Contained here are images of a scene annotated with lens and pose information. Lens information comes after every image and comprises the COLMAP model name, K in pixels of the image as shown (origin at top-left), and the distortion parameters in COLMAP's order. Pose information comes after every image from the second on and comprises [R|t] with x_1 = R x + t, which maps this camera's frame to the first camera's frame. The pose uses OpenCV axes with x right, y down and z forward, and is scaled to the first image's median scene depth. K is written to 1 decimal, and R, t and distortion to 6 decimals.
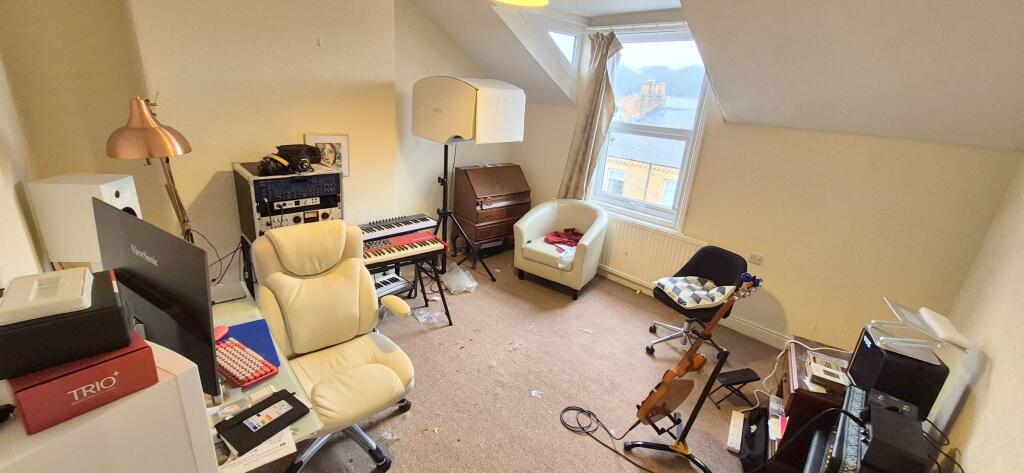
lens RADIAL K [[403.6, 0, 507.6], [0, 403.6, 232.4], [0, 0, 1]] dist [0.003432, -0.000215]
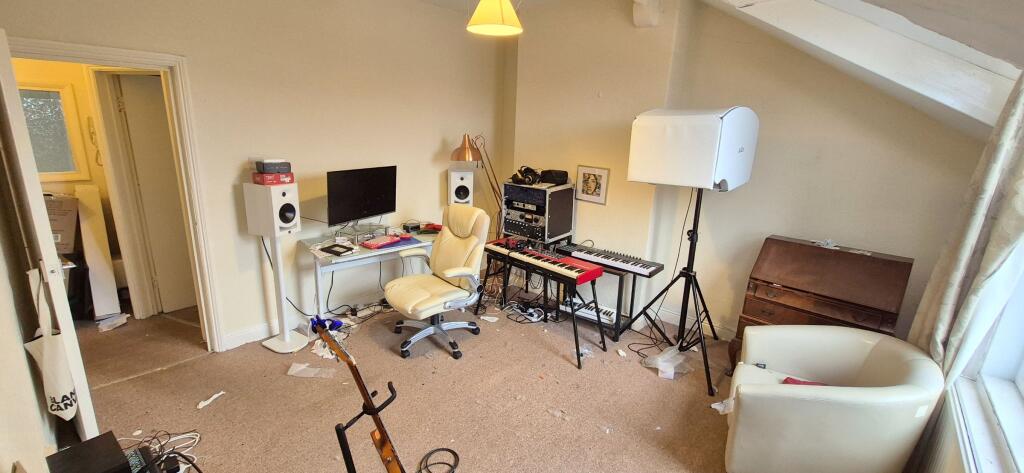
lens RADIAL K [[403.6, 0, 509.2], [0, 403.6, 233.9], [0, 0, 1]] dist [0.003432, -0.000215]
pose [[0.046329, 0.182567, -0.982101, 0.771332], [-0.349460, 0.923995, 0.155280, -0.156740], [0.935805, 0.336011, 0.106608, 0.701703]]
